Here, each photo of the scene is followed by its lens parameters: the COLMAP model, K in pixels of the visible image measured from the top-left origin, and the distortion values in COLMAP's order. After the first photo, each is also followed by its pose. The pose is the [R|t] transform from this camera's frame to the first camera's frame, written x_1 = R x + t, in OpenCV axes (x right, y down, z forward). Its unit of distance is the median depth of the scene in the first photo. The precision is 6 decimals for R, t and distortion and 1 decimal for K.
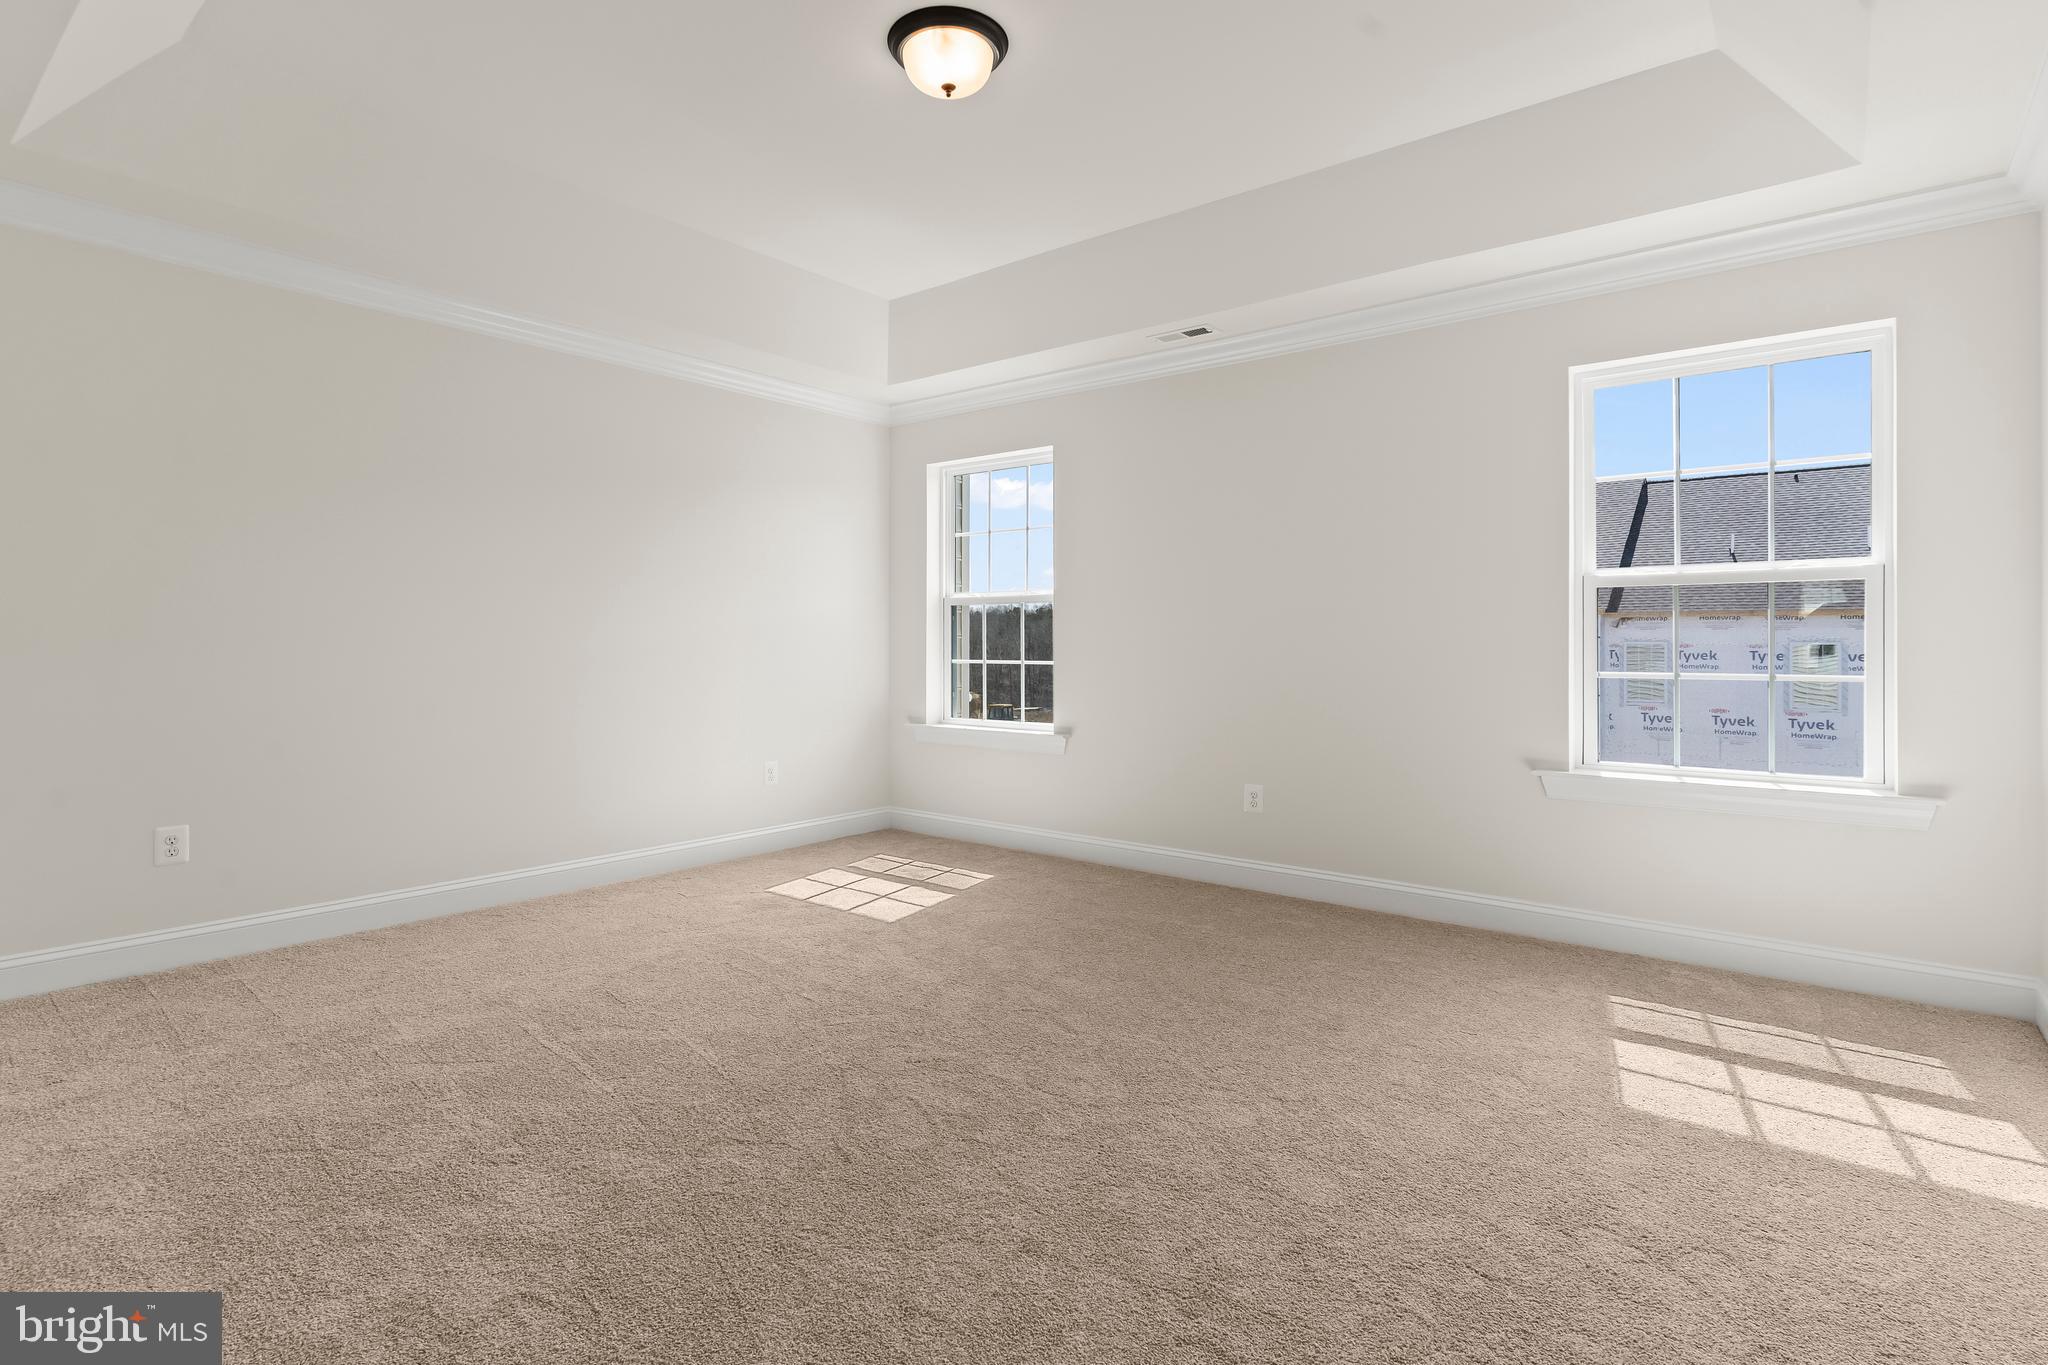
lens RADIAL K [[973.5, 0, 1001.5], [0, 973.5, 642.9], [0, 0, 1]] dist [-0.002257, 0.002748]
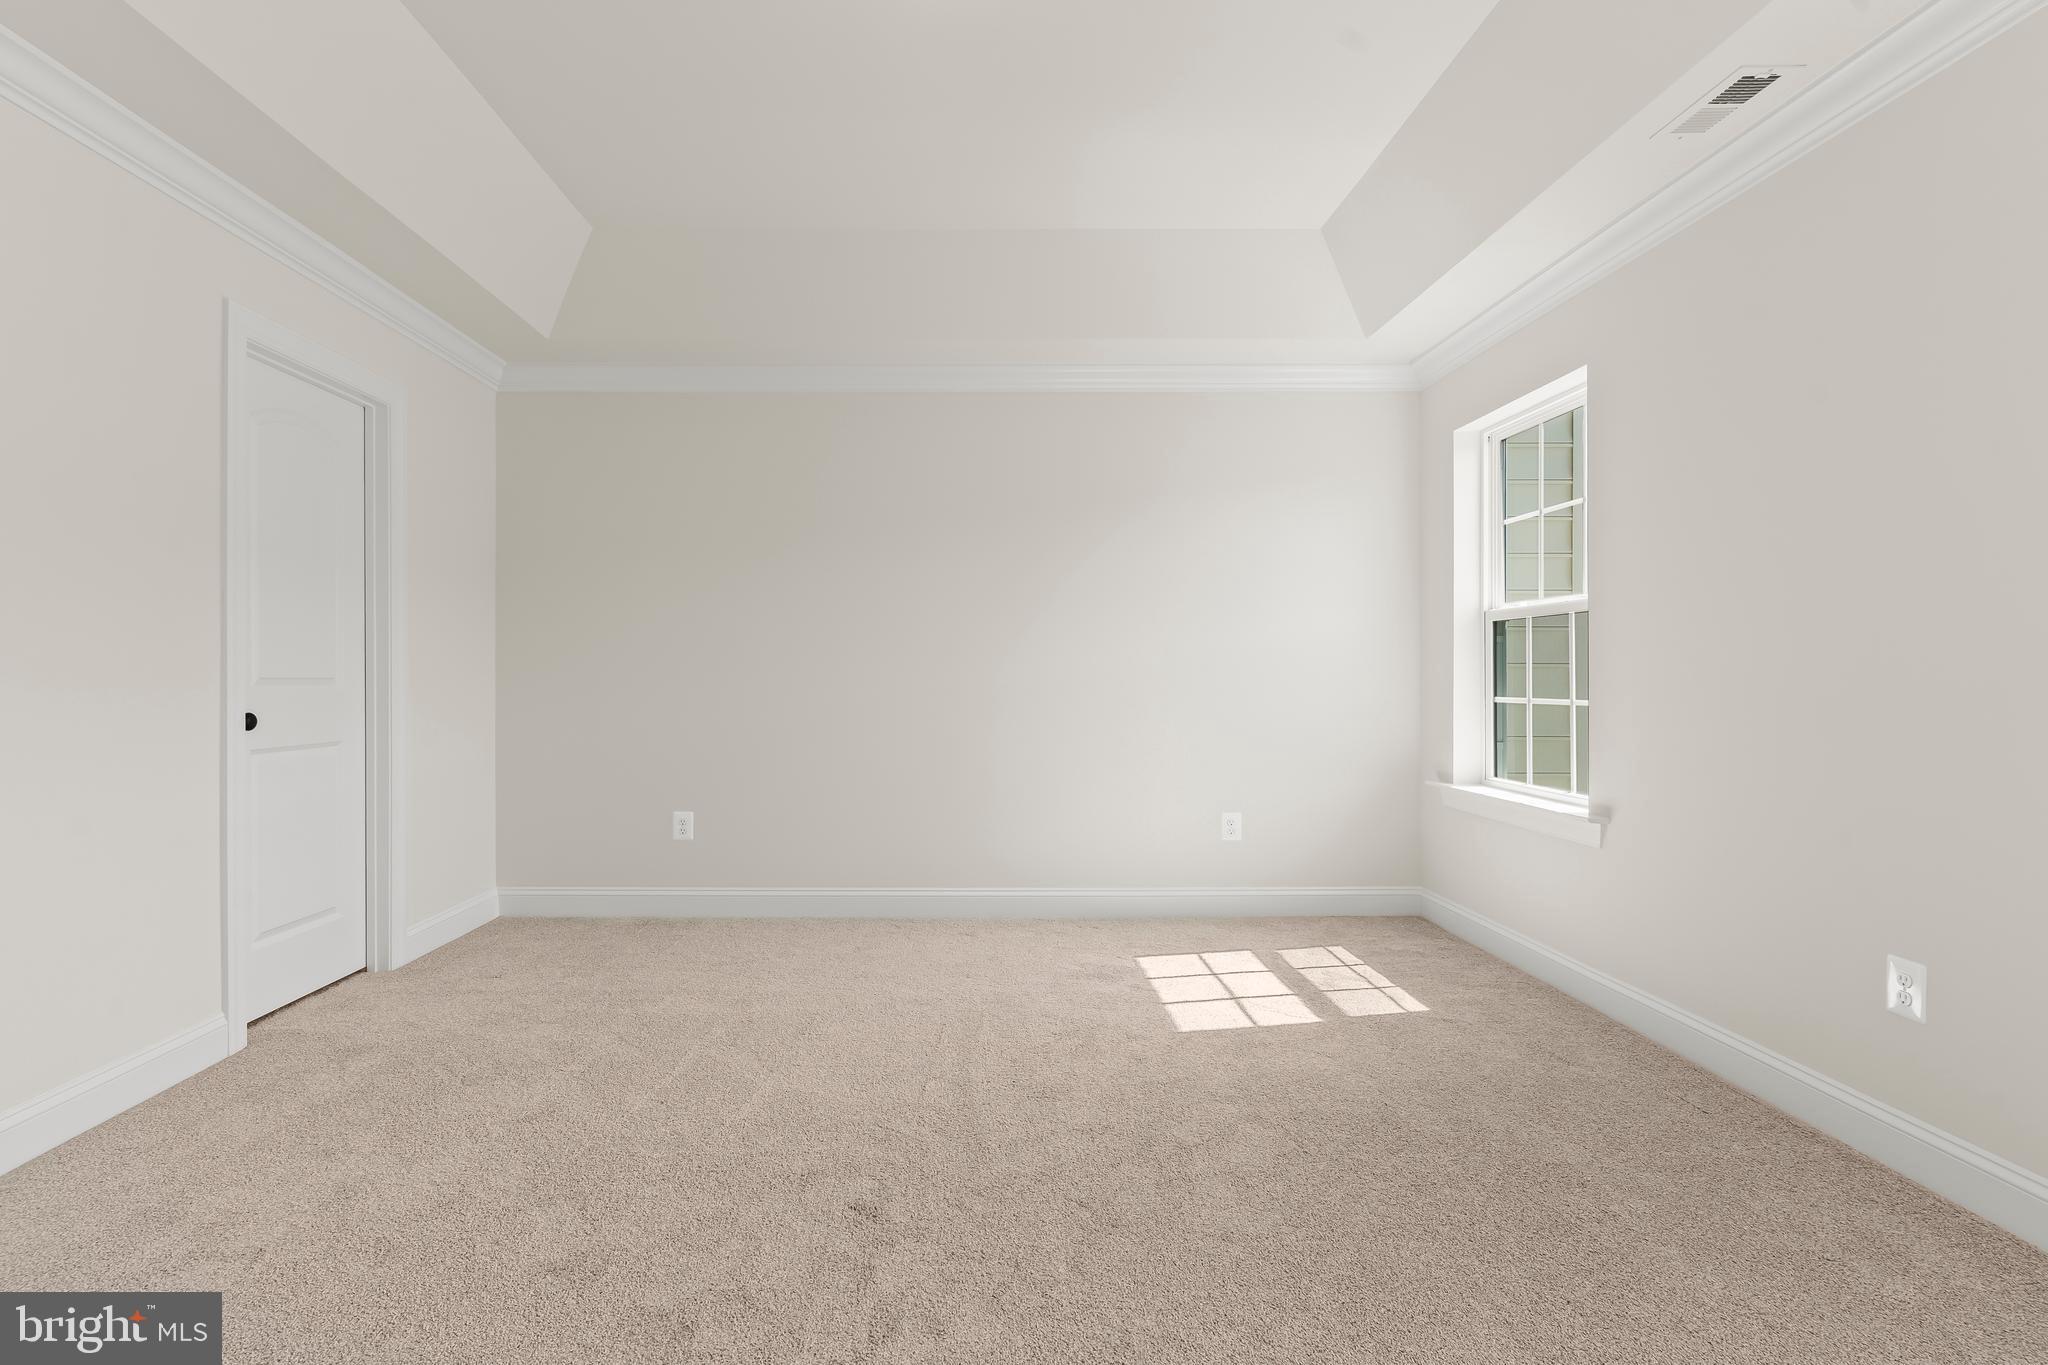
lens RADIAL K [[973.5, 0, 1016.8], [0, 973.5, 685.0], [0, 0, 1]] dist [-0.002257, 0.002748]
pose [[0.650134, 0.004714, -0.759805, 0.299351], [0.004522, 0.999939, 0.010073, -0.000242], [0.759806, -0.009985, 0.650073, 0.297832]]
